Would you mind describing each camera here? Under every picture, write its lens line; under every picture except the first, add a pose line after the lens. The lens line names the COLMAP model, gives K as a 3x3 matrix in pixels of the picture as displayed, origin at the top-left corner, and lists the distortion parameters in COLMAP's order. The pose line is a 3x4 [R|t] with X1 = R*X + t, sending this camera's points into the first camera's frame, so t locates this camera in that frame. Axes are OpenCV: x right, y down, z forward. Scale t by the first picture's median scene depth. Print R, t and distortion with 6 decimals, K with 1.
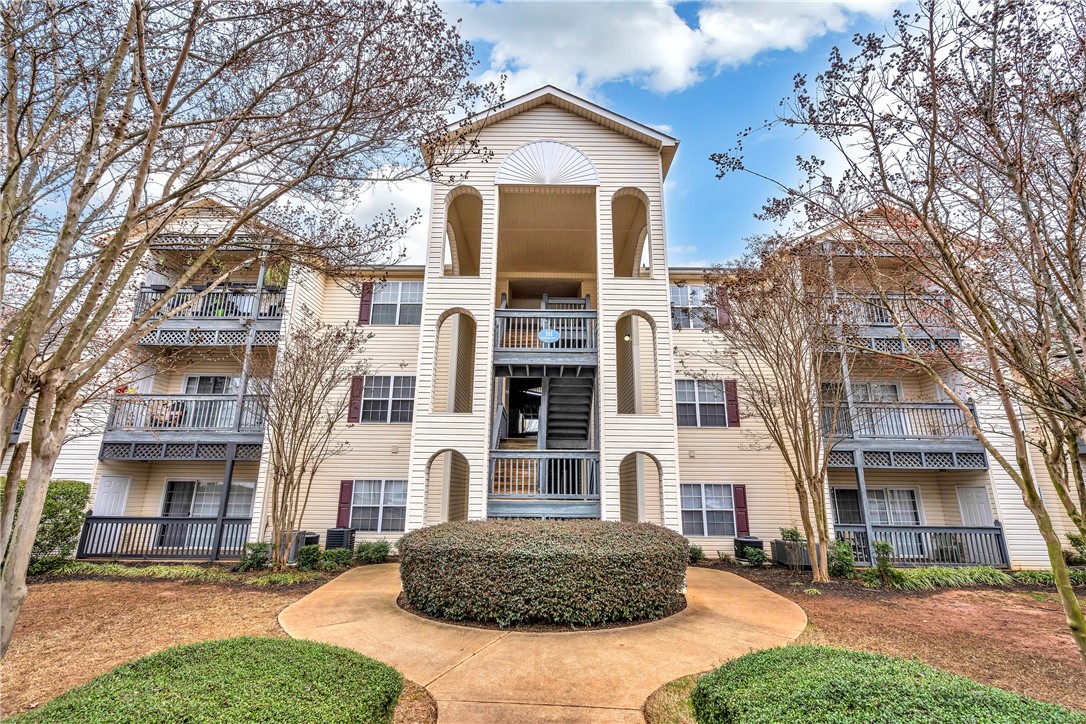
lens RADIAL K [[484.9, 0, 543.3], [0, 484.9, 362.0], [0, 0, 1]] dist [-0.001487, 0.000154]
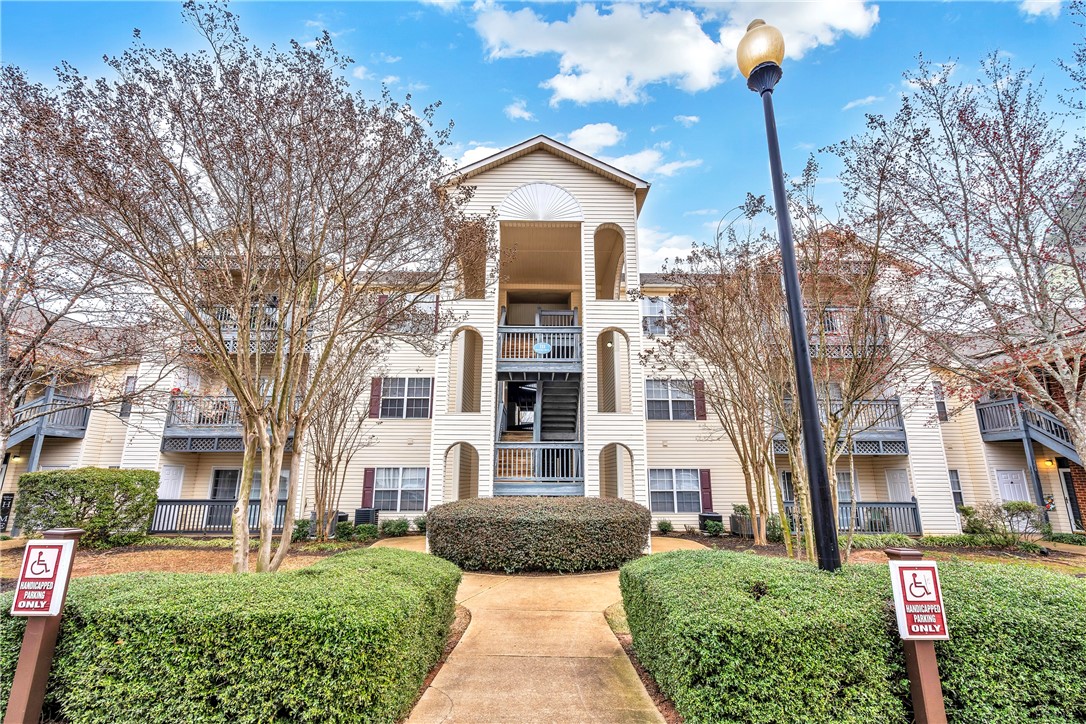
lens RADIAL K [[484.9, 0, 542.6], [0, 484.9, 361.9], [0, 0, 1]] dist [-0.001487, 0.000154]
pose [[0.999938, -0.005058, 0.009917, 0.000056], [0.004816, 0.999693, 0.024302, -0.046347], [-0.010037, -0.024252, 0.999655, -0.204320]]
